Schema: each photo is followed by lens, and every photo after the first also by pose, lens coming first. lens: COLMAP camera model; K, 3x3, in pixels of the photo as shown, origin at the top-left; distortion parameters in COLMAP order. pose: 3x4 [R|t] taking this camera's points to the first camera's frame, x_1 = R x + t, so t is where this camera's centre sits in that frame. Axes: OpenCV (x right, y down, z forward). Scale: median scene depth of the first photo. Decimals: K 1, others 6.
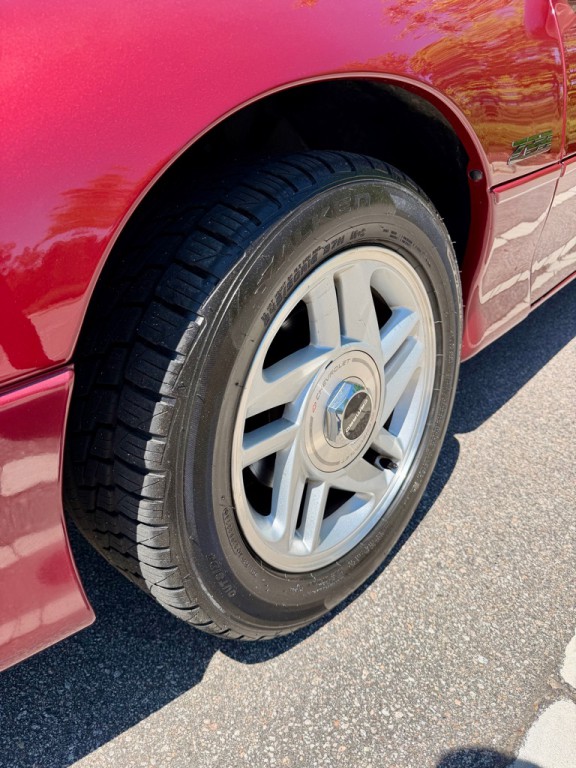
lens RADIAL K [[549.1, 0, 288.0], [0, 549.1, 384.0], [0, 0, 1]] dist [0.044780, -0.088679]
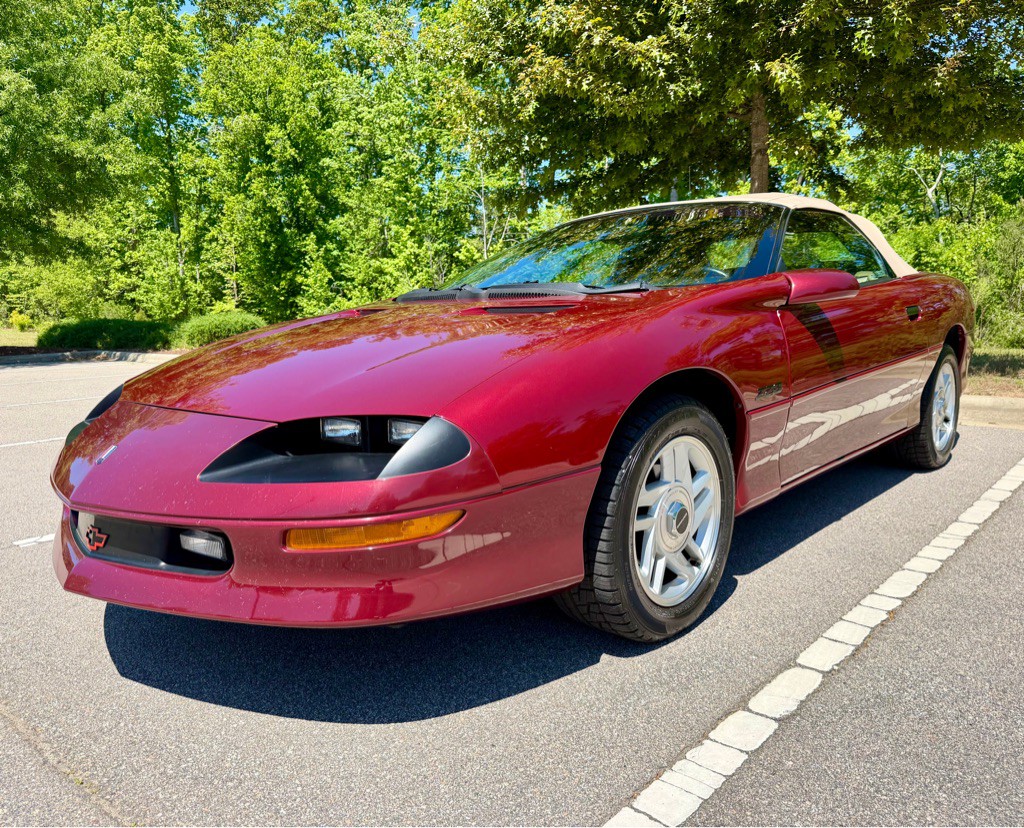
lens RADIAL K [[788.3, 0, 512.0], [0, 788.3, 414.0], [0, 0, 1]] dist [0.037763, -0.064361]
pose [[0.998806, 0.047041, 0.013187, -0.486806], [-0.040629, 0.949701, -0.310510, 0.545233], [-0.027131, 0.309603, 0.950479, -1.610652]]
